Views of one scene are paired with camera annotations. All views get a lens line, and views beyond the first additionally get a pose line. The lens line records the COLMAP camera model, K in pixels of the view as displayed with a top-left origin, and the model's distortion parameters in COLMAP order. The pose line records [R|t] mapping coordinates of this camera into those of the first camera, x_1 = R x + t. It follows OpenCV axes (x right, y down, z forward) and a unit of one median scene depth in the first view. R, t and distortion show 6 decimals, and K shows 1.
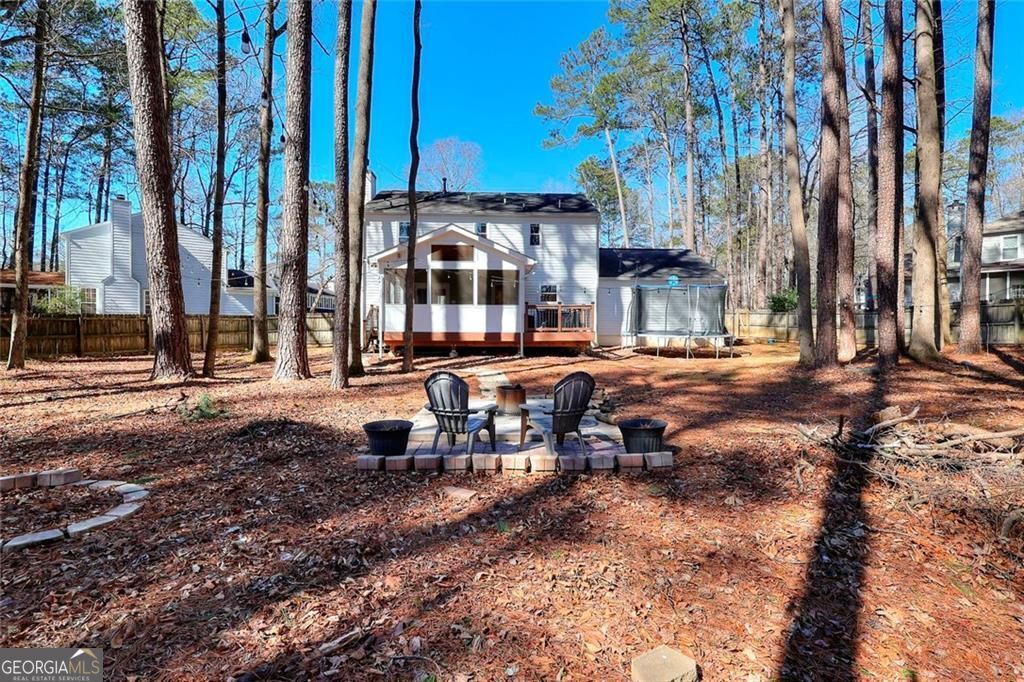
lens RADIAL K [[473.7, 0, 513.0], [0, 473.7, 336.0], [0, 0, 1]] dist [0.002078, -0.000113]
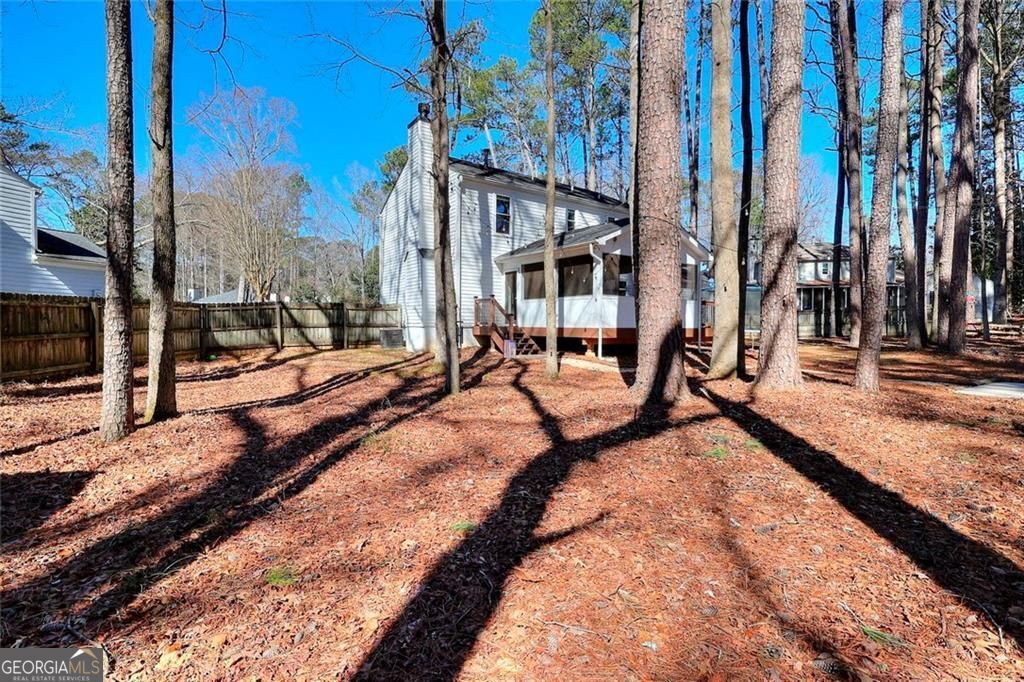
lens RADIAL K [[473.7, 0, 512.0], [0, 473.7, 338.3], [0, 0, 1]] dist [0.002078, -0.000113]
pose [[0.834476, -0.014633, 0.550850, -0.675375], [0.008206, 0.999866, 0.014131, -0.002912], [-0.550983, -0.007272, 0.834485, 0.298325]]
